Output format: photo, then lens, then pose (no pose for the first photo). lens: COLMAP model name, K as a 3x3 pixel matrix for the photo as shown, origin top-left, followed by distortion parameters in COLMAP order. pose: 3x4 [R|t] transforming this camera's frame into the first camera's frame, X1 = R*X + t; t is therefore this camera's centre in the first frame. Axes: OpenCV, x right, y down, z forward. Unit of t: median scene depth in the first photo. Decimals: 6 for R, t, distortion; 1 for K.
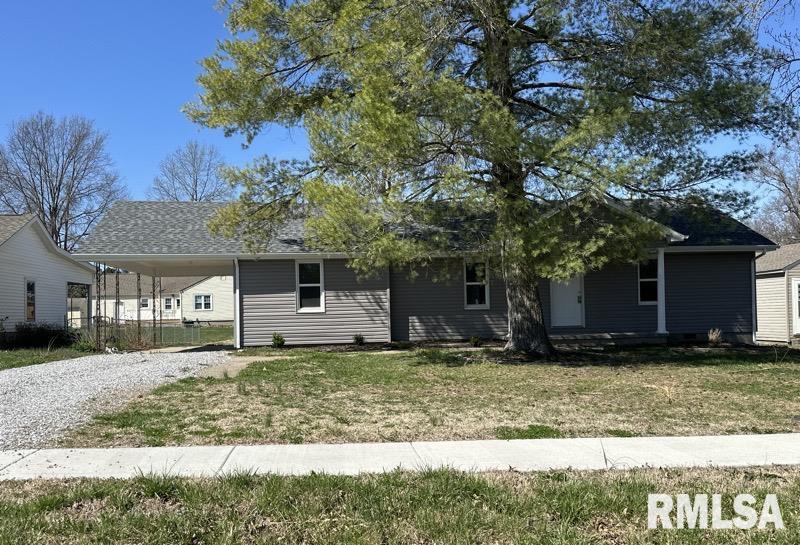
lens RADIAL K [[740.0, 0, 400.0], [0, 740.0, 272.5], [0, 0, 1]] dist [0.065815, -0.005166]
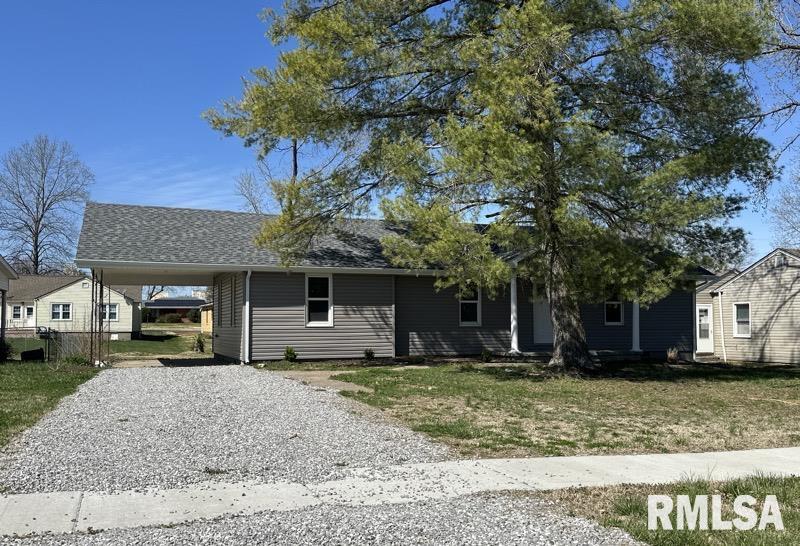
lens RADIAL K [[740.0, 0, 400.0], [0, 740.0, 273.0], [0, 0, 1]] dist [0.065815, -0.005166]
pose [[0.972236, 0.035356, 0.231315, -0.247640], [-0.031044, 0.999270, -0.022253, 0.000453], [-0.231933, 0.014454, 0.972624, -0.000239]]
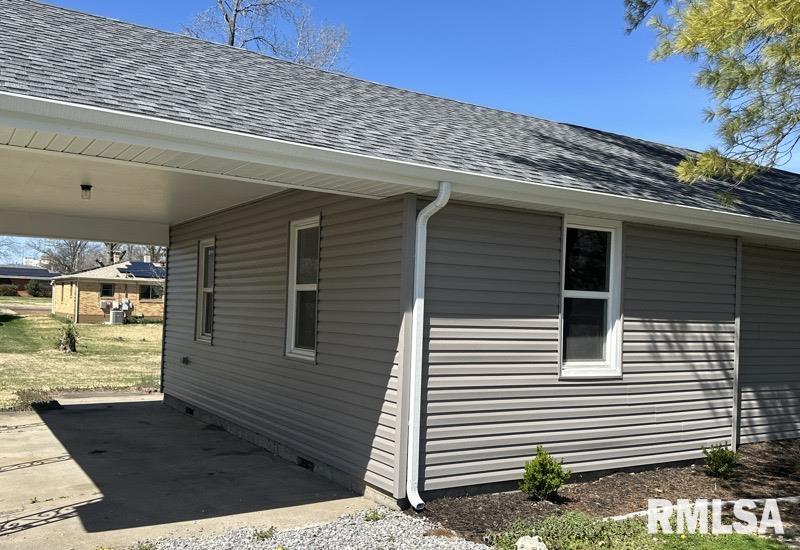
lens RADIAL K [[713.8, 0, 399.0], [0, 713.8, 299.5], [0, 0, 1]] dist [0.159223, -0.290634]
pose [[0.901386, 0.056318, 0.429339, -0.341585], [-0.075839, 0.996713, 0.028480, 0.015758], [-0.426324, -0.058232, 0.902694, 0.738187]]
